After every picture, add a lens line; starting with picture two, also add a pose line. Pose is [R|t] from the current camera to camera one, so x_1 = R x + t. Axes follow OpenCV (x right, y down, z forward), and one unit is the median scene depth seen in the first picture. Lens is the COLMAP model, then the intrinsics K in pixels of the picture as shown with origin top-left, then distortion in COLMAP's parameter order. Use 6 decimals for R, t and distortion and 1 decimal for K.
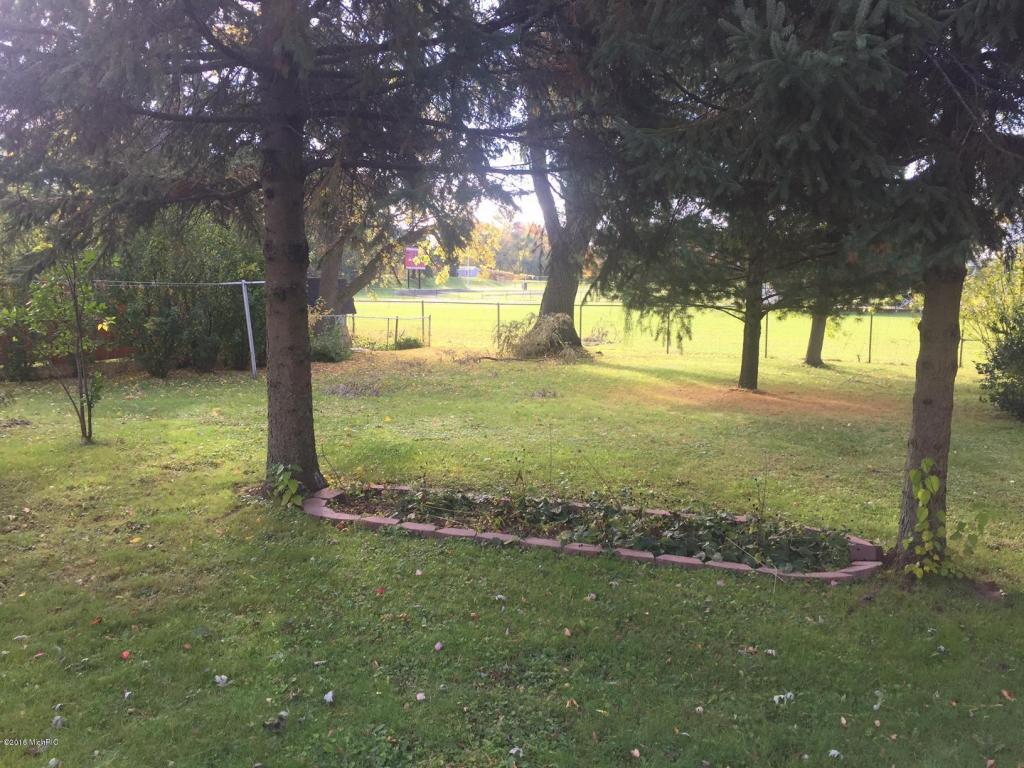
lens RADIAL K [[866.8, 0, 512.2], [0, 866.8, 384.9], [0, 0, 1]] dist [0.063305, -0.091212]
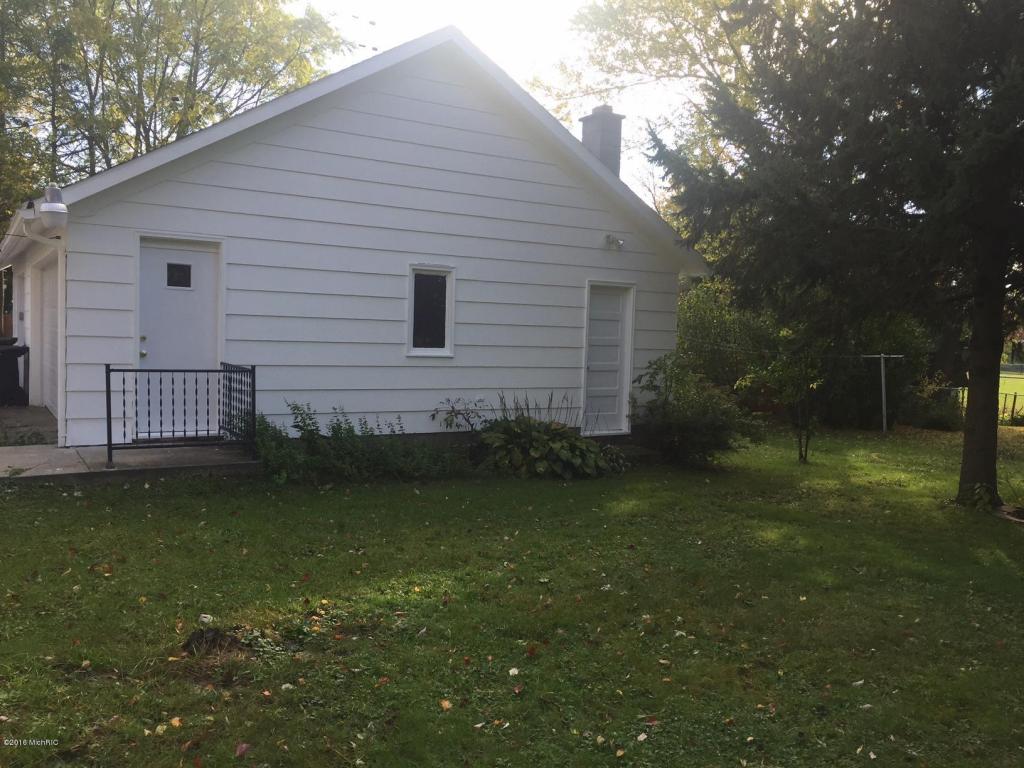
lens RADIAL K [[866.8, 0, 511.9], [0, 866.8, 385.6], [0, 0, 1]] dist [0.063305, -0.091212]
pose [[0.805489, 0.061189, -0.589443, -0.013519], [-0.104820, 0.993683, -0.040088, 0.035720], [0.583266, 0.094076, 0.806815, -0.387340]]
